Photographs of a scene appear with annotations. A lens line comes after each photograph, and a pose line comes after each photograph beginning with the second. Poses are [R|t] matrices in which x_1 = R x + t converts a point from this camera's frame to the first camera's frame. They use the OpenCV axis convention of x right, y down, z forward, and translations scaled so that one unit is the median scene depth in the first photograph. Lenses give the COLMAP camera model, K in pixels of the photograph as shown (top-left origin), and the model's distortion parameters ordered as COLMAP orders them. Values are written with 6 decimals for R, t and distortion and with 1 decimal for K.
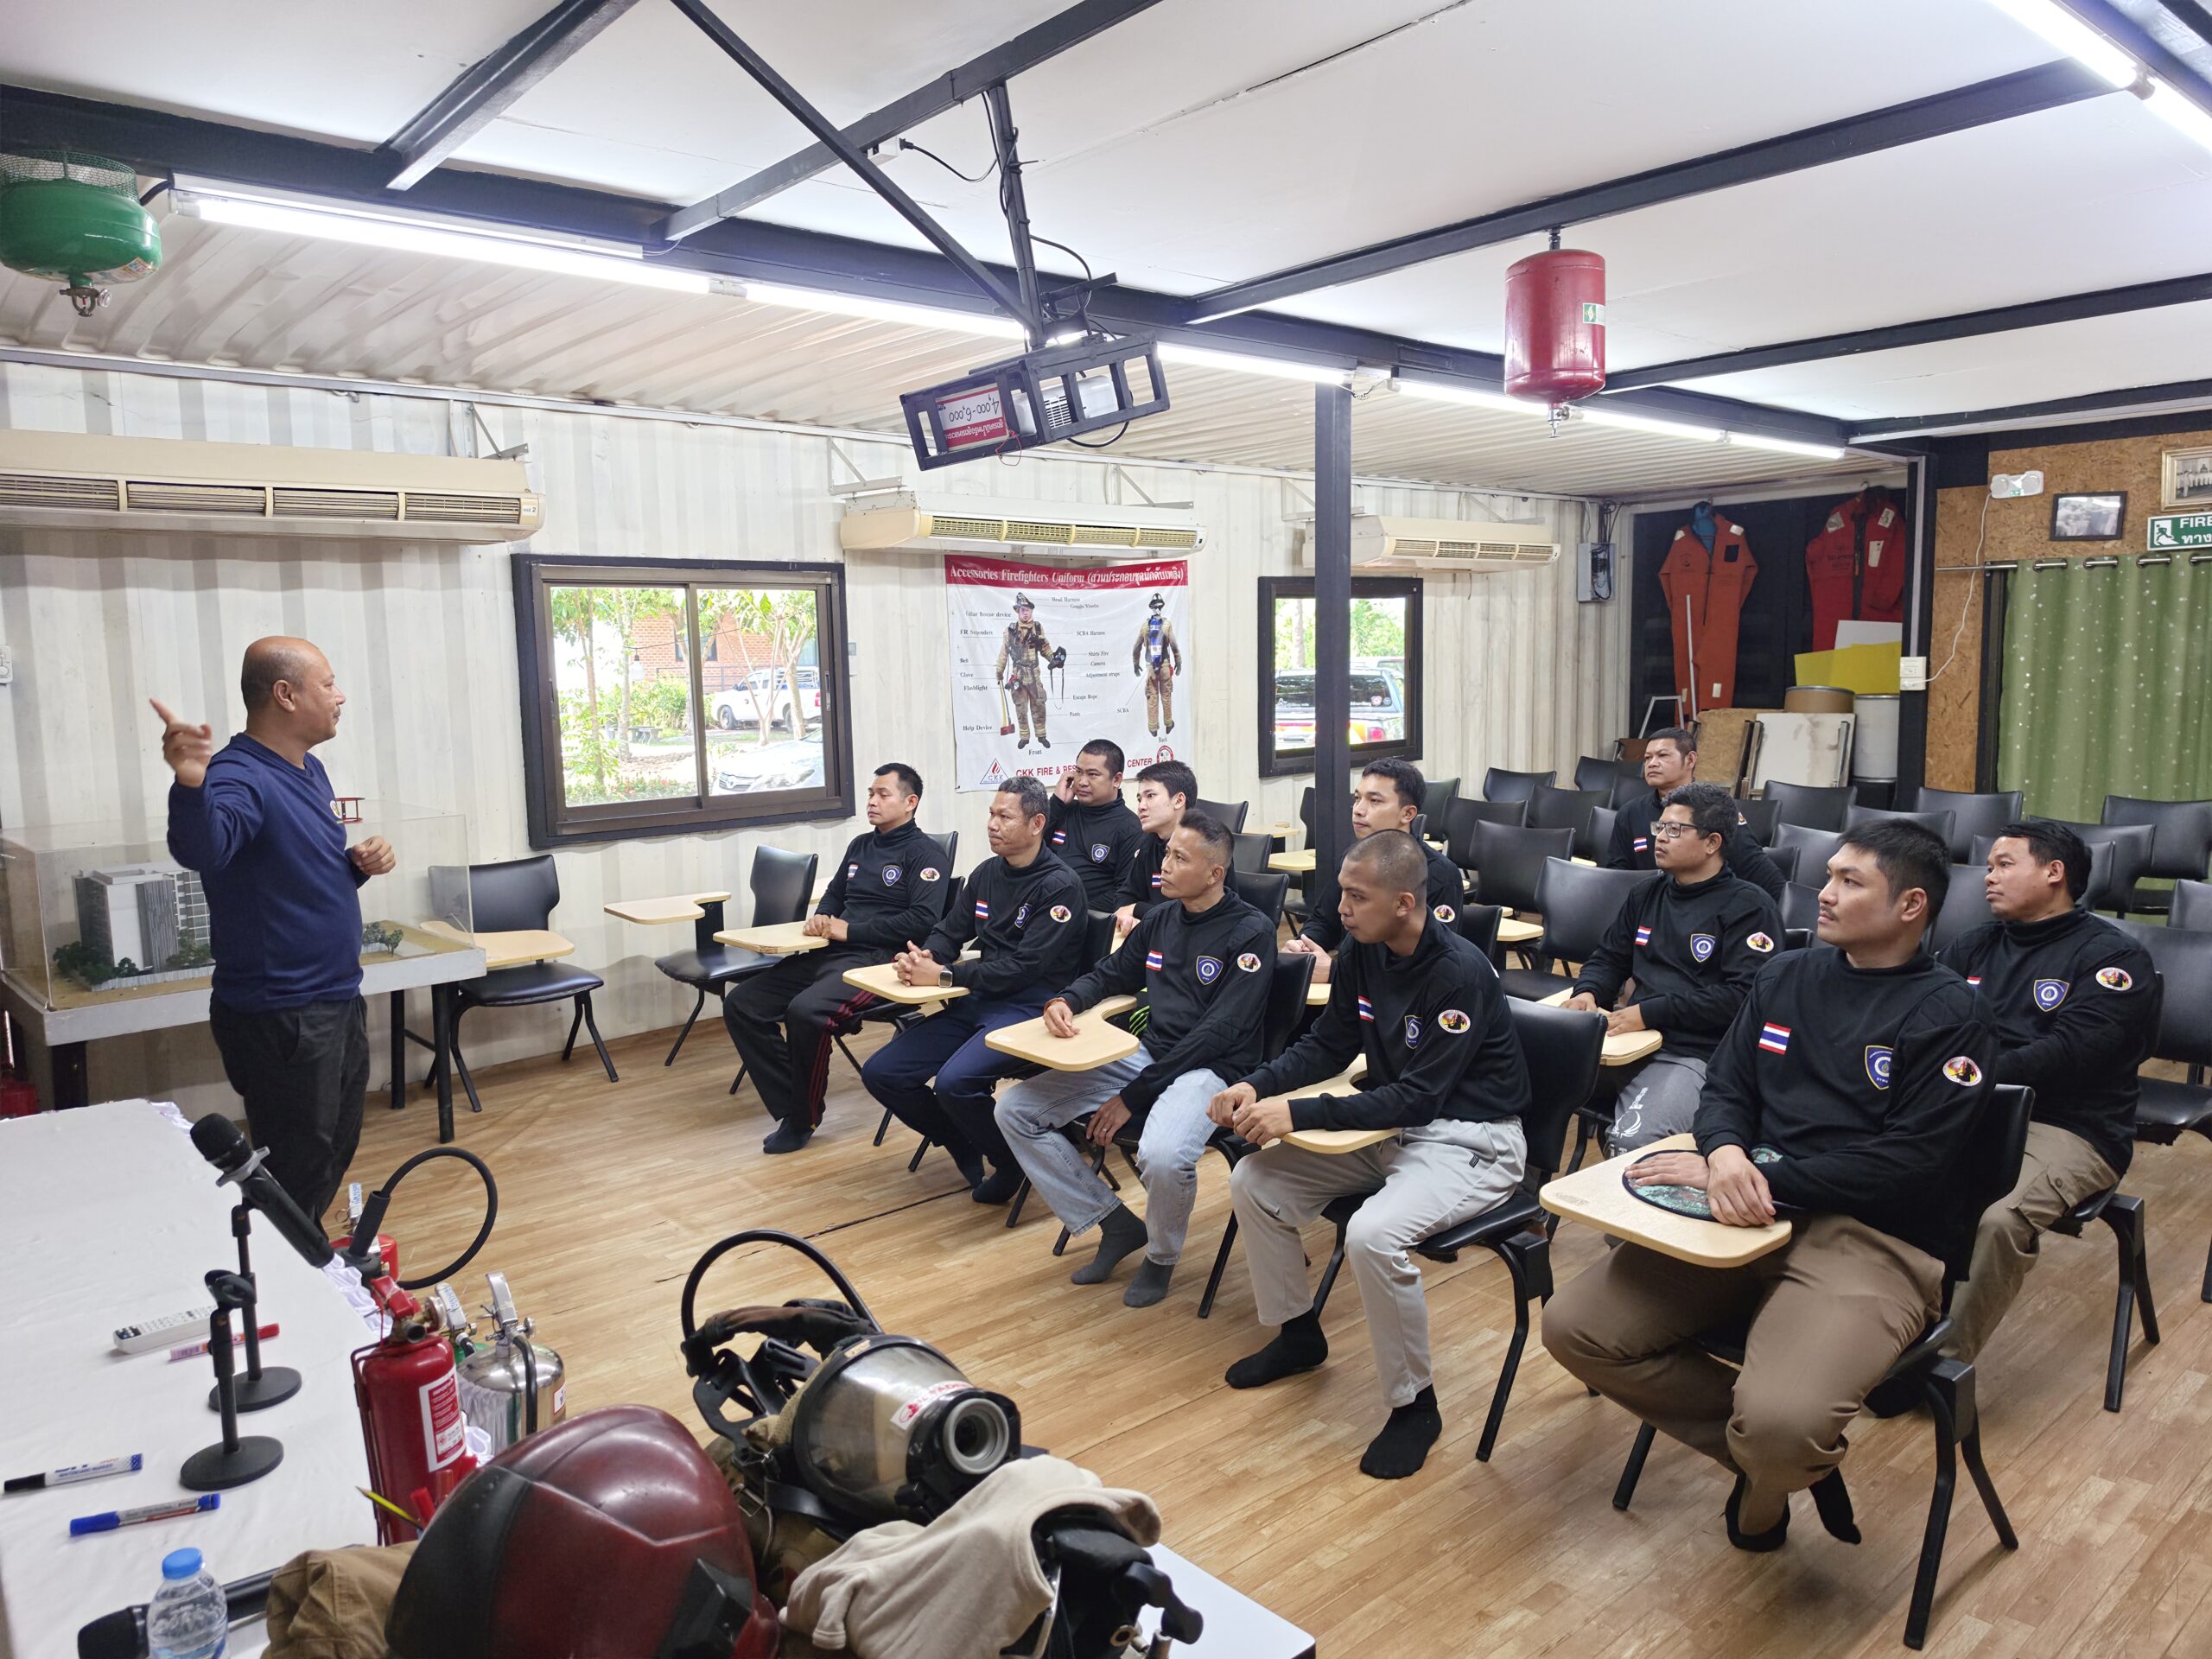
lens RADIAL K [[1483.9, 0, 1105.5], [0, 1483.9, 863.8], [0, 0, 1]] dist [0.006407, -0.084402]
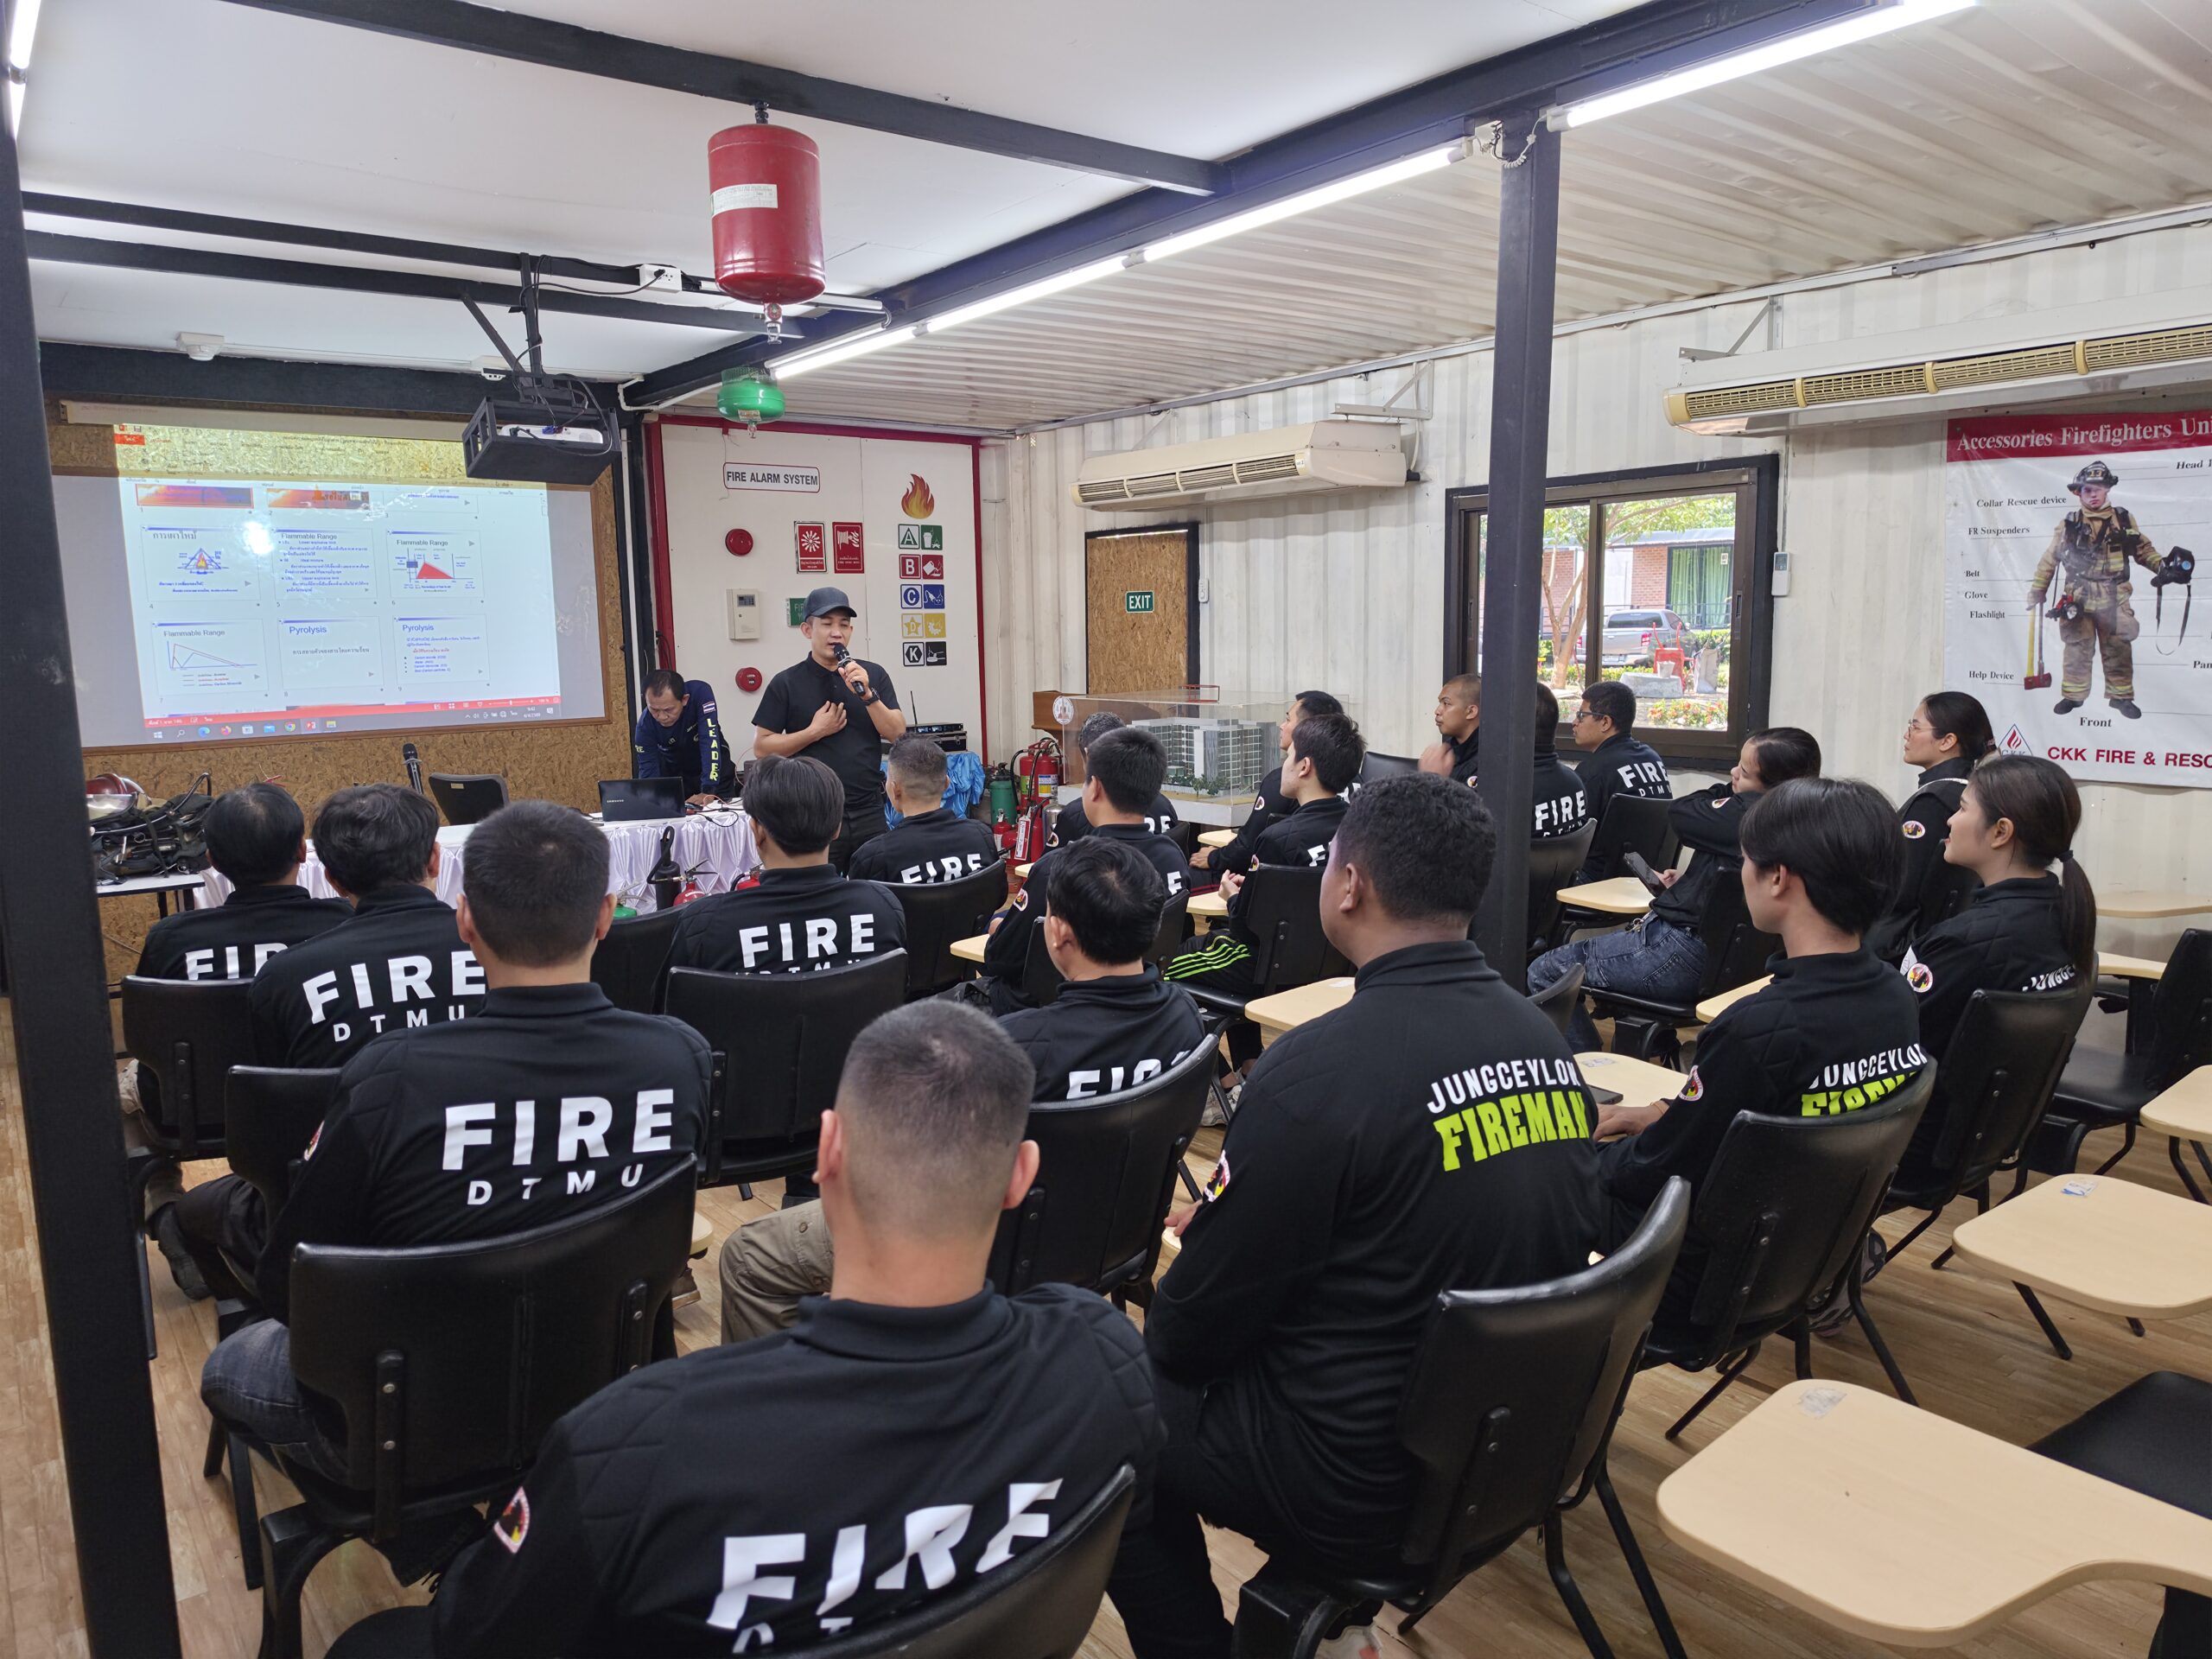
lens RADIAL K [[1478.7, 0, 1106.0], [0, 1478.7, 829.5], [0, 0, 1]] dist [-0.042550, -0.002493]
pose [[-0.054389, 0.159697, -0.985667, 0.583943], [-0.109359, 0.980237, 0.164852, -0.087650], [0.992513, 0.116758, -0.035850, 0.637141]]
